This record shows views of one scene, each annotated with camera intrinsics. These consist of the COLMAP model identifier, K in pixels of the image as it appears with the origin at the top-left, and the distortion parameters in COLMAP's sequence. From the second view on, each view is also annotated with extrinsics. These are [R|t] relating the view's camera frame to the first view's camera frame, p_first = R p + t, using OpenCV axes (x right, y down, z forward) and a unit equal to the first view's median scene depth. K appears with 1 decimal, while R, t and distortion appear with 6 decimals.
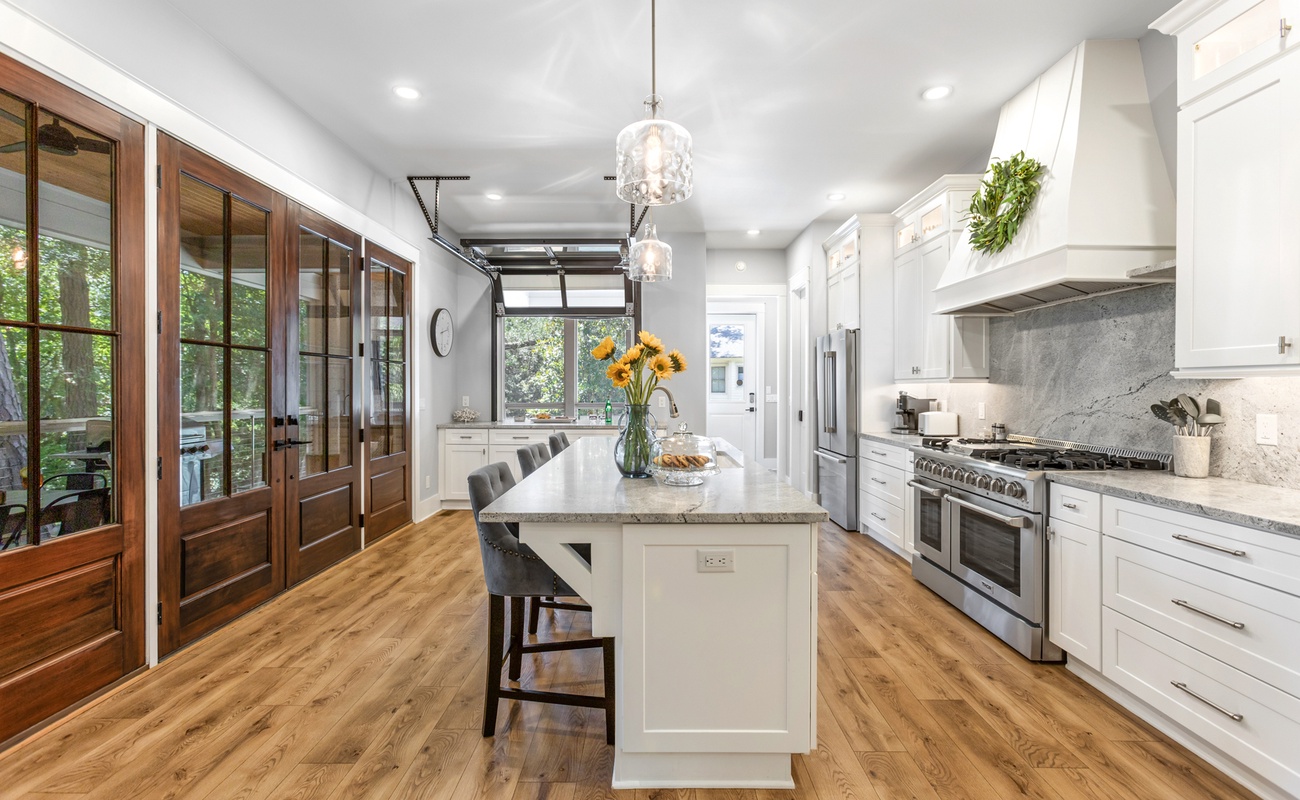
lens RADIAL K [[561.7, 0, 643.1], [0, 561.7, 390.1], [0, 0, 1]] dist [-0.002622, -0.000147]
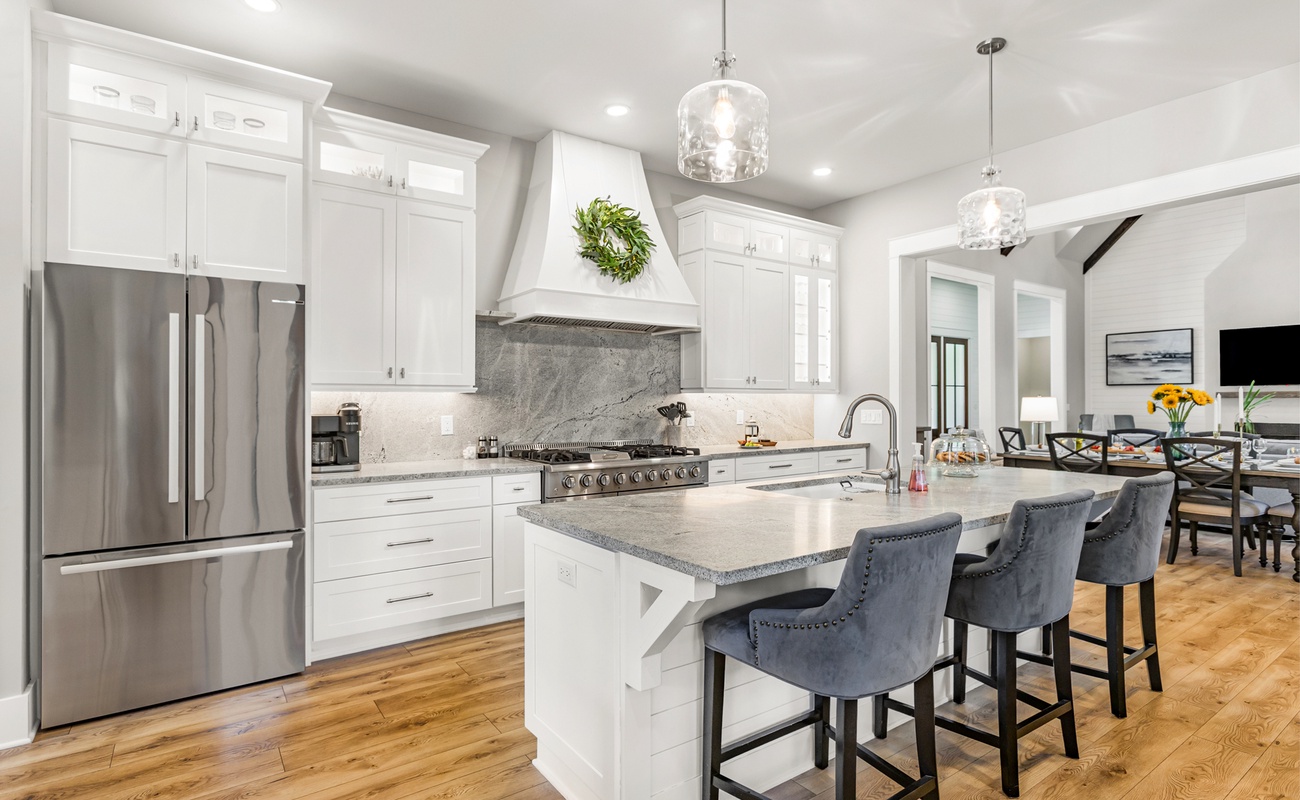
lens RADIAL K [[647.6, 0, 660.5], [0, 647.6, 394.3], [0, 0, 1]] dist [-0.002957, 0.000185]
pose [[-0.598261, 0.006053, 0.801279, -0.437364], [0.004308, 0.999981, -0.004338, -0.005224], [-0.801290, 0.000856, -0.598276, 1.552595]]
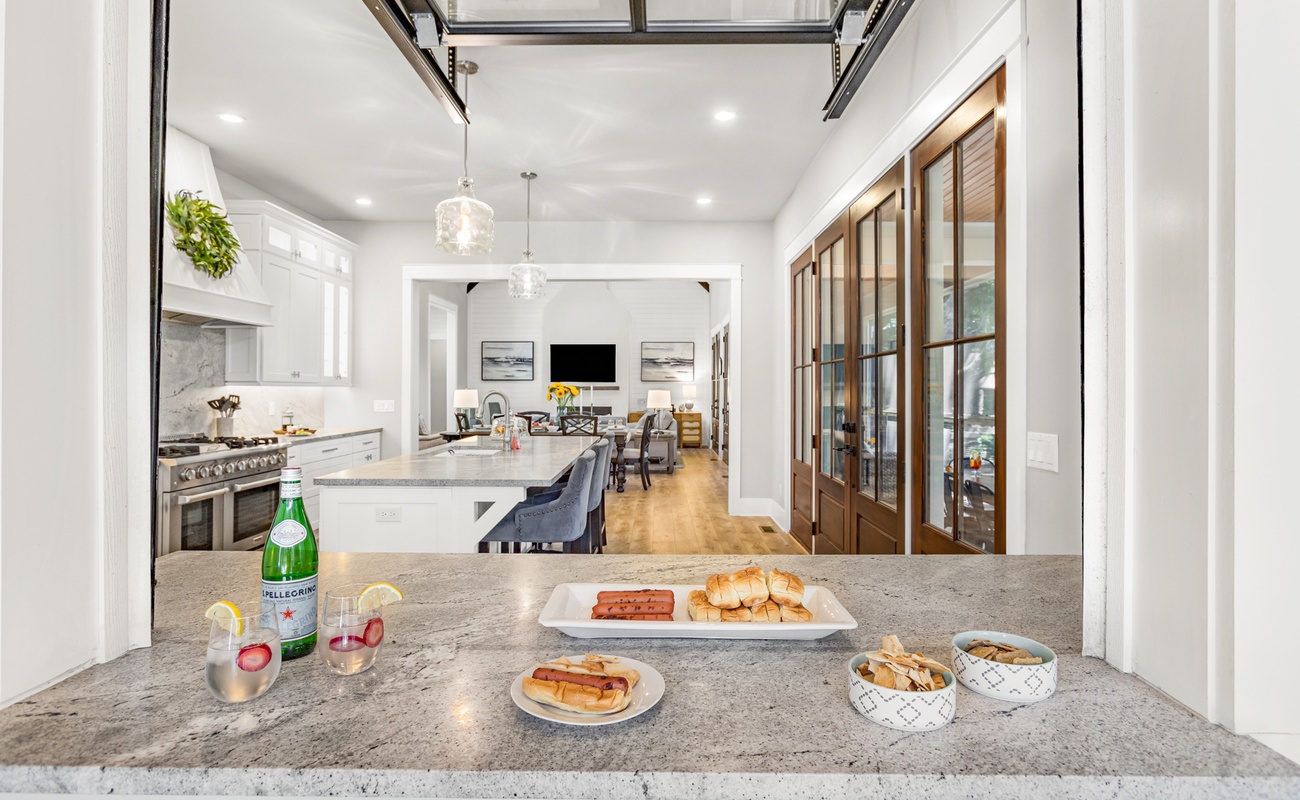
lens RADIAL K [[617.4, 0, 649.9], [0, 617.4, 388.5], [0, 0, 1]] dist [-0.011357, 0.007095]
pose [[-0.999960, -0.004401, 0.007777, -0.277044], [-0.004383, 0.999988, 0.002282, -0.015646], [-0.007787, 0.002248, -0.999967, 2.045879]]
